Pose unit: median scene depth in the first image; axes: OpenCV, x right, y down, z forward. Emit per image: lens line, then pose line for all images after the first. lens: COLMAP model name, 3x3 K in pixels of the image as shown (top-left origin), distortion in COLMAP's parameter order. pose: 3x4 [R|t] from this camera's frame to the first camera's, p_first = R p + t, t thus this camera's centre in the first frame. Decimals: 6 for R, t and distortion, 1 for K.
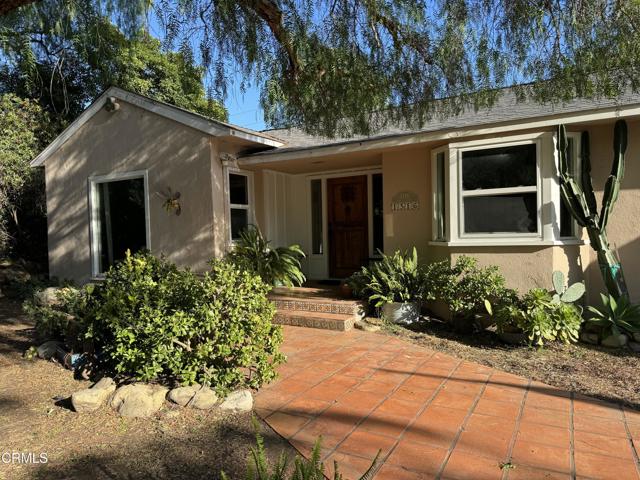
lens RADIAL K [[443.7, 0, 317.8], [0, 443.7, 243.0], [0, 0, 1]] dist [0.013602, 0.001393]
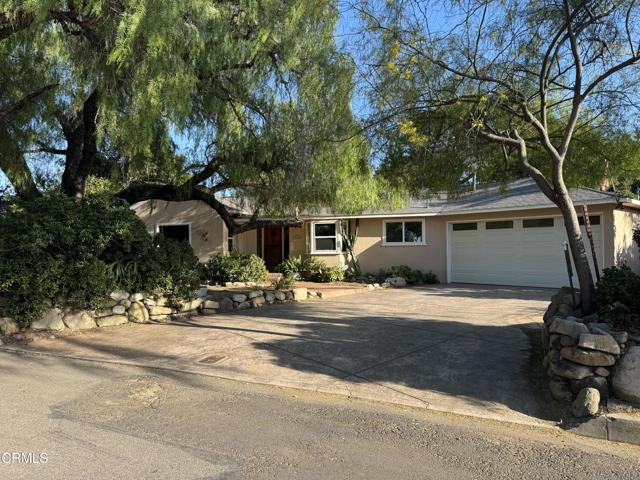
lens RADIAL K [[443.7, 0, 319.2], [0, 443.7, 241.8], [0, 0, 1]] dist [0.013602, 0.001393]
pose [[0.969583, 0.015154, 0.244293, -0.424951], [-0.006184, 0.999280, -0.037443, 0.038266], [-0.244684, 0.034793, 0.968978, -2.116167]]
